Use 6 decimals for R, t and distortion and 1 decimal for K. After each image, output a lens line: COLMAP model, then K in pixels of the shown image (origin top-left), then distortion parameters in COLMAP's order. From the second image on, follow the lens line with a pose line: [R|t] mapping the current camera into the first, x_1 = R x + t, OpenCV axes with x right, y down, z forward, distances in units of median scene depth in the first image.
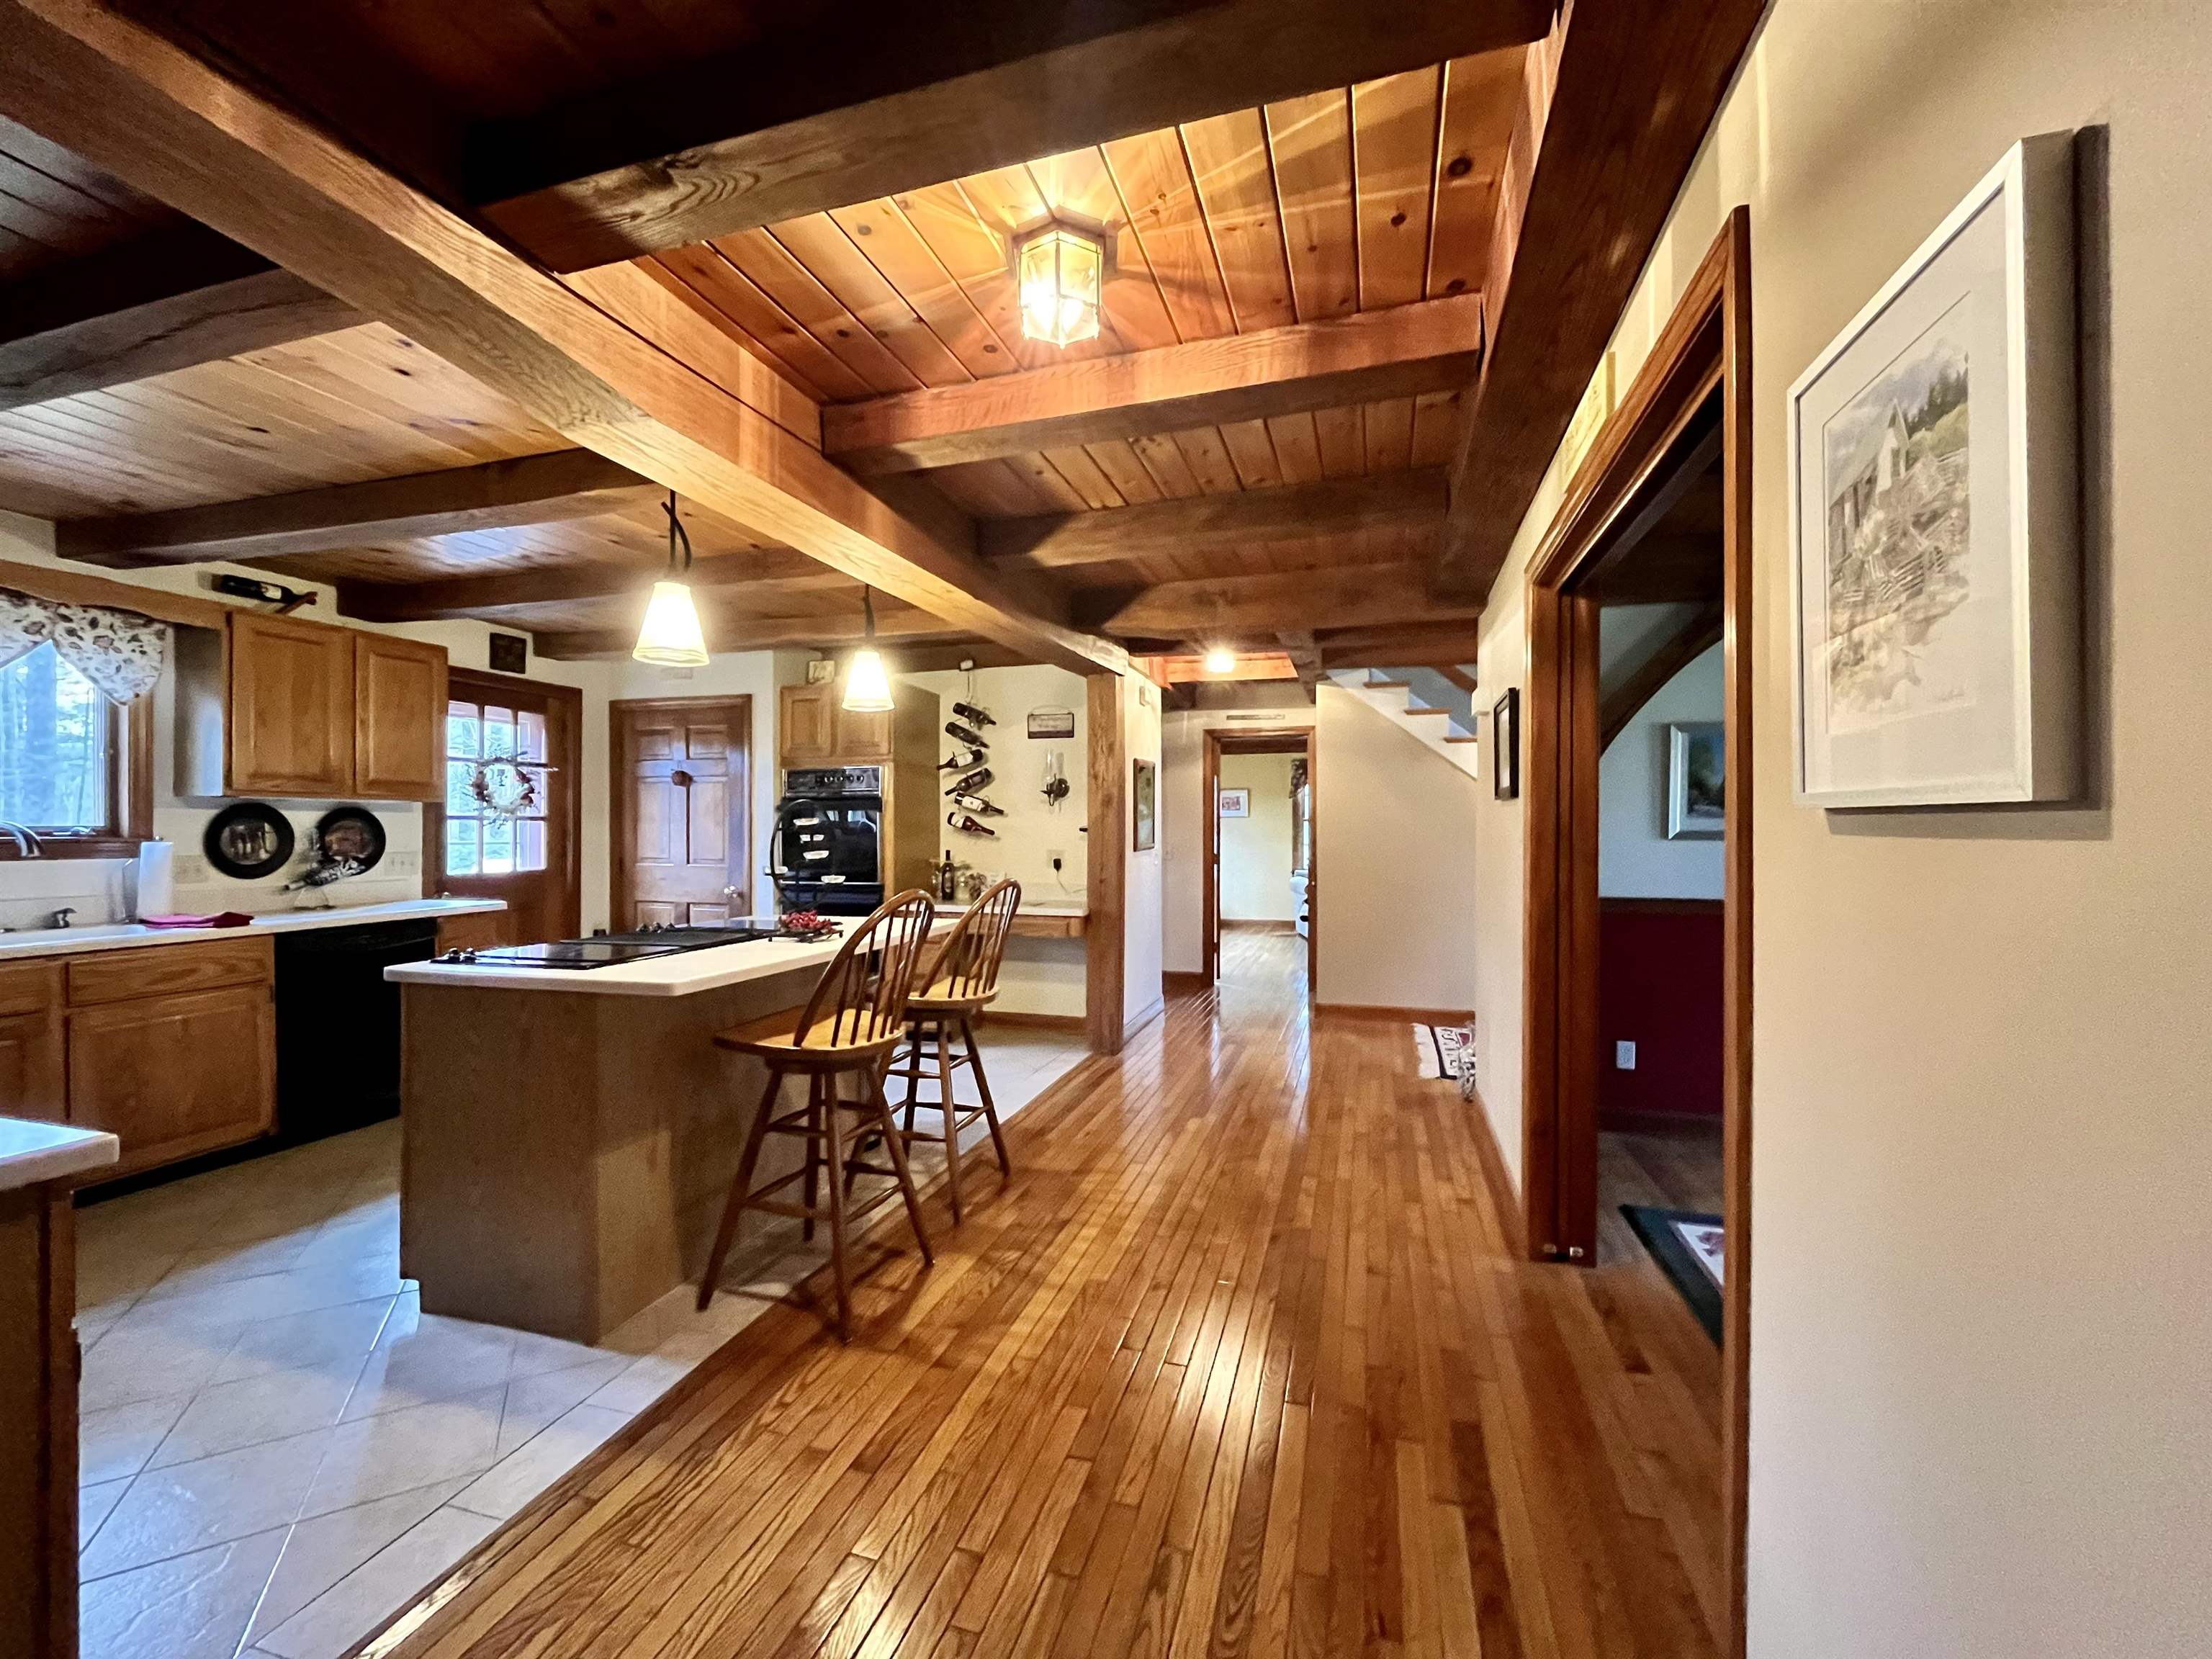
lens RADIAL K [[900.8, 0, 1100.8], [0, 900.8, 830.5], [0, 0, 1]] dist [-0.002781, -0.000868]
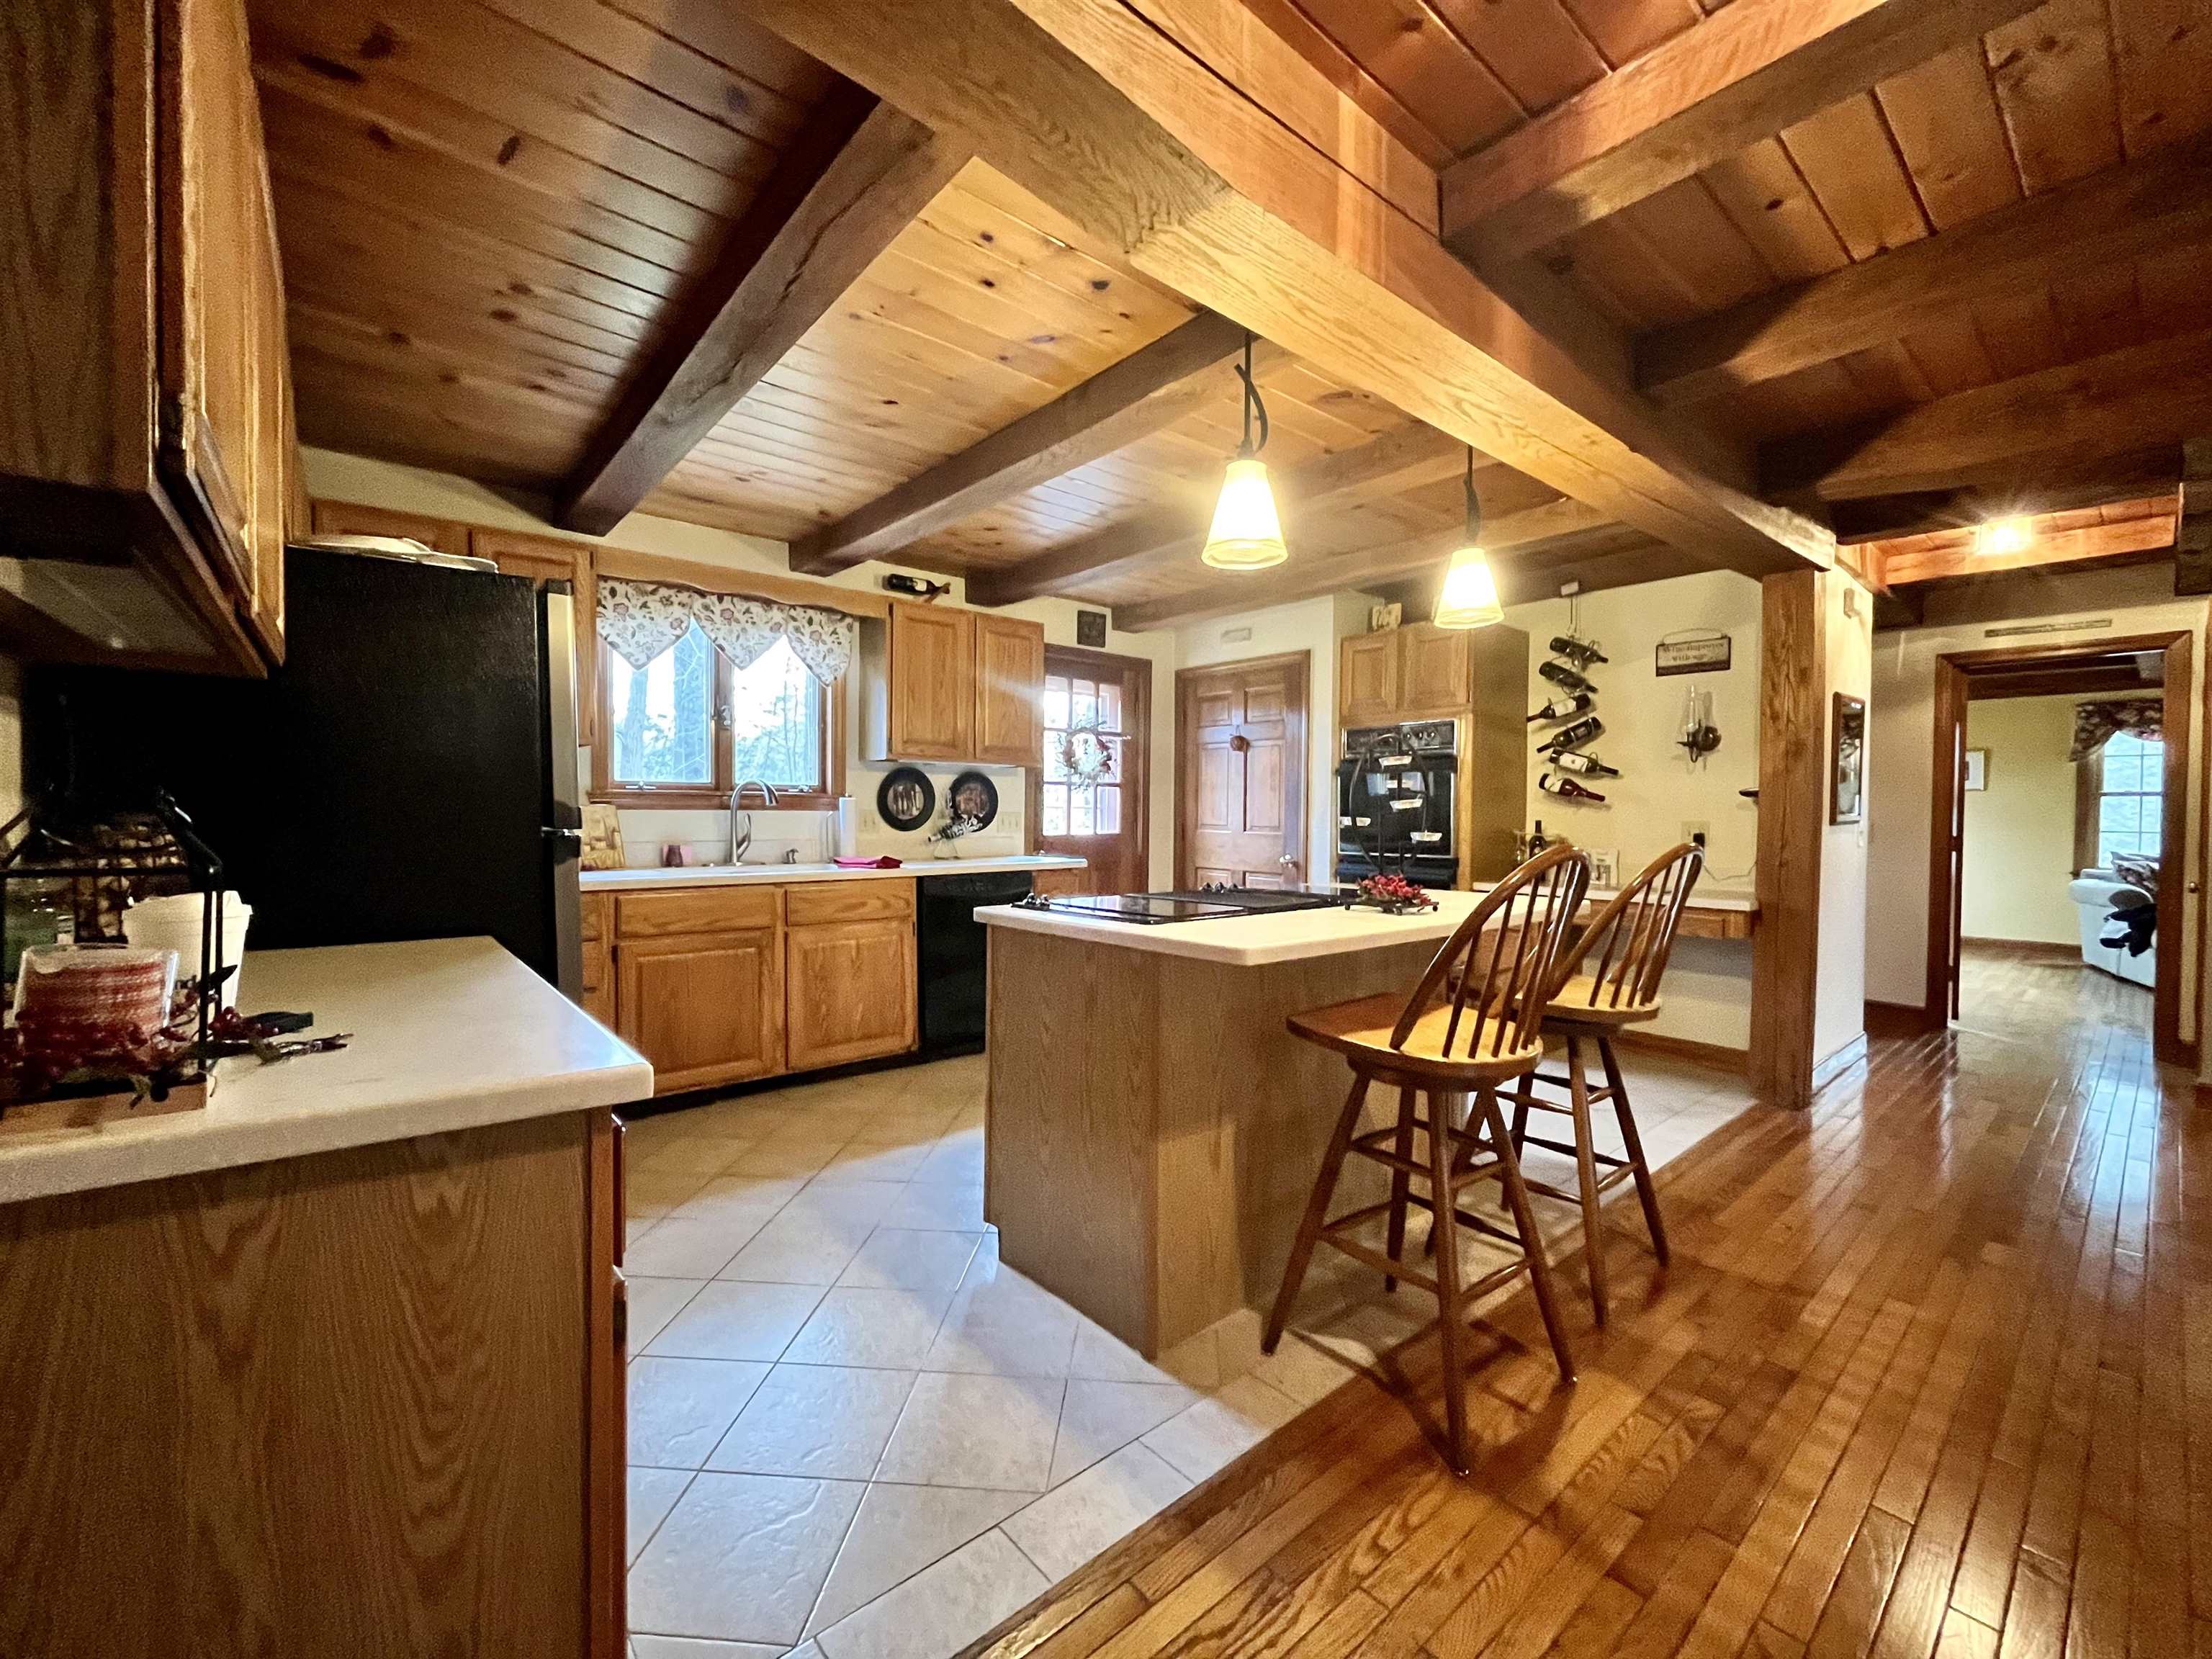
lens RADIAL K [[900.8, 0, 1100.8], [0, 900.8, 830.5], [0, 0, 1]] dist [-0.002781, -0.000868]
pose [[0.836656, 0.018274, -0.547423, -0.093946], [-0.009226, 0.999772, 0.019274, 0.032276], [0.547651, -0.011076, 0.836634, 0.169675]]
